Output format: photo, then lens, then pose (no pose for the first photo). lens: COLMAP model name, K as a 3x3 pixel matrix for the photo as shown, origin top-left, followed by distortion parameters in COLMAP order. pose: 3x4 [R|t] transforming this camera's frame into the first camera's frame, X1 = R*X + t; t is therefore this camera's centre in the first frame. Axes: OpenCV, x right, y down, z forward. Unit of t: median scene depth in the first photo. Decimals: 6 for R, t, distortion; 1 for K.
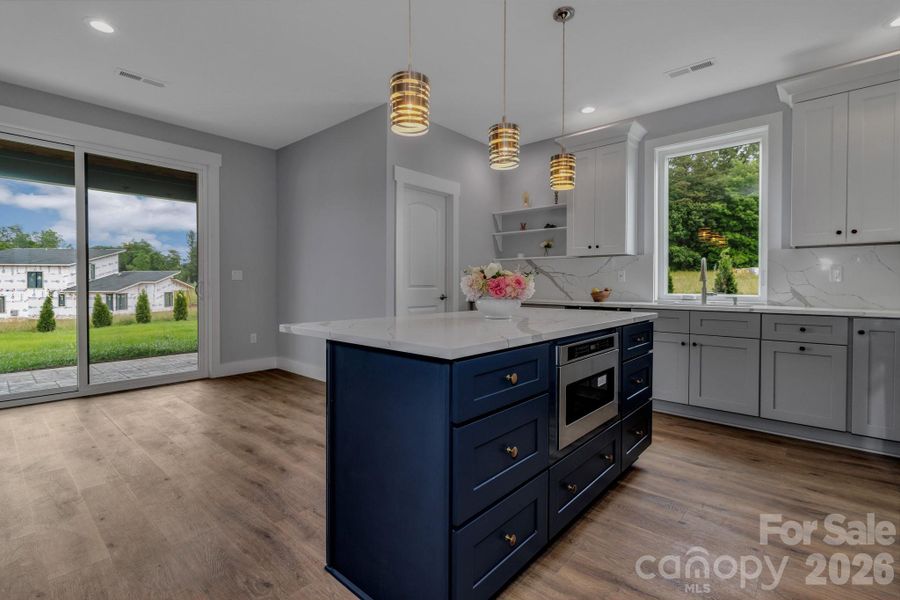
lens RADIAL K [[417.3, 0, 452.7], [0, 417.3, 290.2], [0, 0, 1]] dist [0.001813, 0.000014]
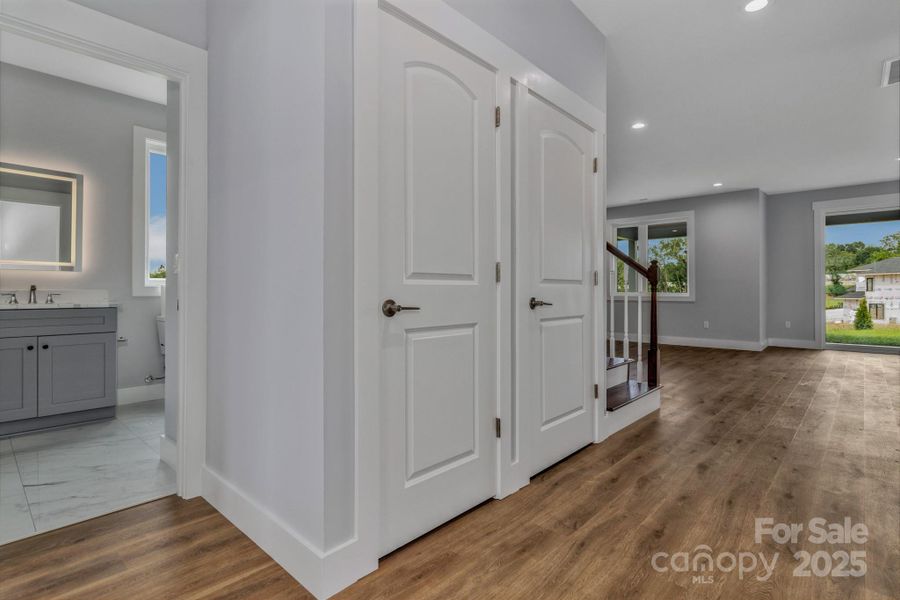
lens RADIAL K [[442.0, 0, 452.3], [0, 442.0, 292.0], [0, 0, 1]] dist [-0.001407, -0.000357]
pose [[-0.027105, -0.004704, -0.999622, 0.788486], [-0.012158, 0.999917, -0.004376, 0.029418], [0.999559, 0.012035, -0.027160, -0.654262]]
